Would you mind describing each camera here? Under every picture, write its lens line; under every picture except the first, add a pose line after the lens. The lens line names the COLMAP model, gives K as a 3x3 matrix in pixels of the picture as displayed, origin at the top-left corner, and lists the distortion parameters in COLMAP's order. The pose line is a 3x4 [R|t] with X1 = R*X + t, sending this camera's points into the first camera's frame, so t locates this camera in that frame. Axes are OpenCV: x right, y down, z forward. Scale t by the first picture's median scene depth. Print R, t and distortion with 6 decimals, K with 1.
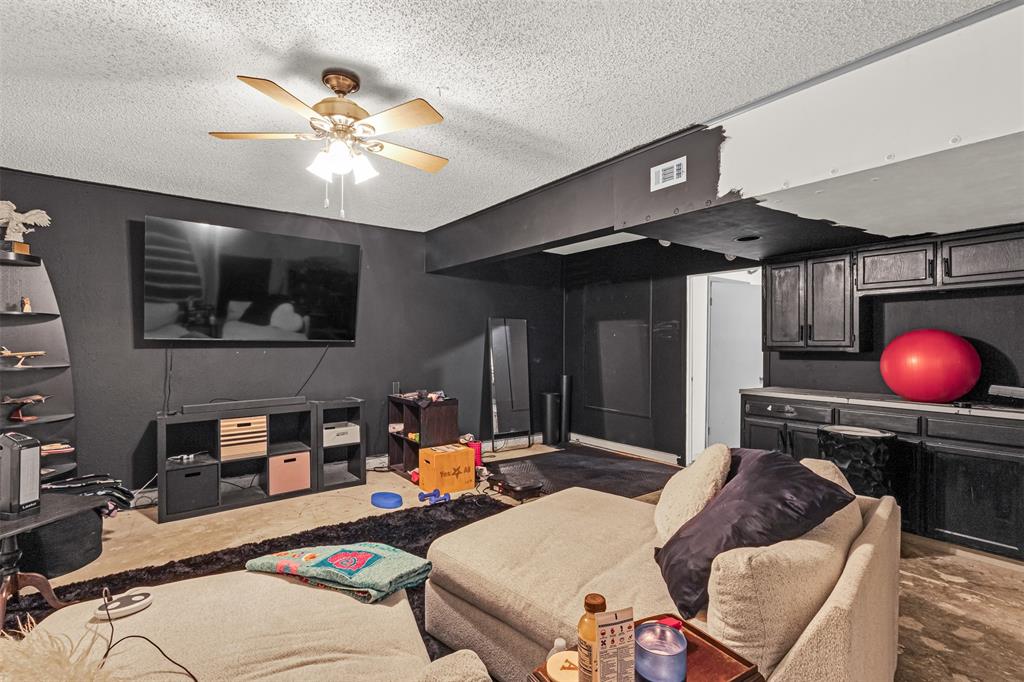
lens RADIAL K [[476.6, 0, 512.0], [0, 476.6, 341.0], [0, 0, 1]] dist [0.001257, 0.000292]
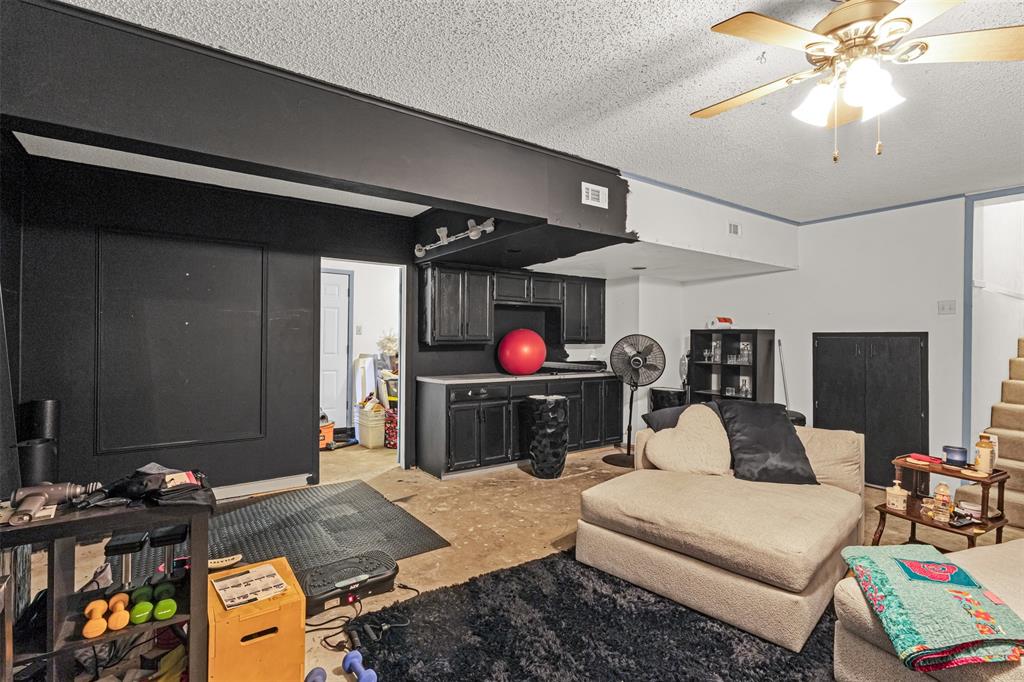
lens RADIAL K [[490.3, 0, 512.0], [0, 490.3, 341.0], [0, 0, 1]] dist [0.000492, 0.000155]
pose [[0.029590, -0.005636, 0.999546, -0.842084], [-0.011751, 0.999913, 0.005986, 0.005034], [-0.999493, -0.011922, 0.029521, 1.096523]]
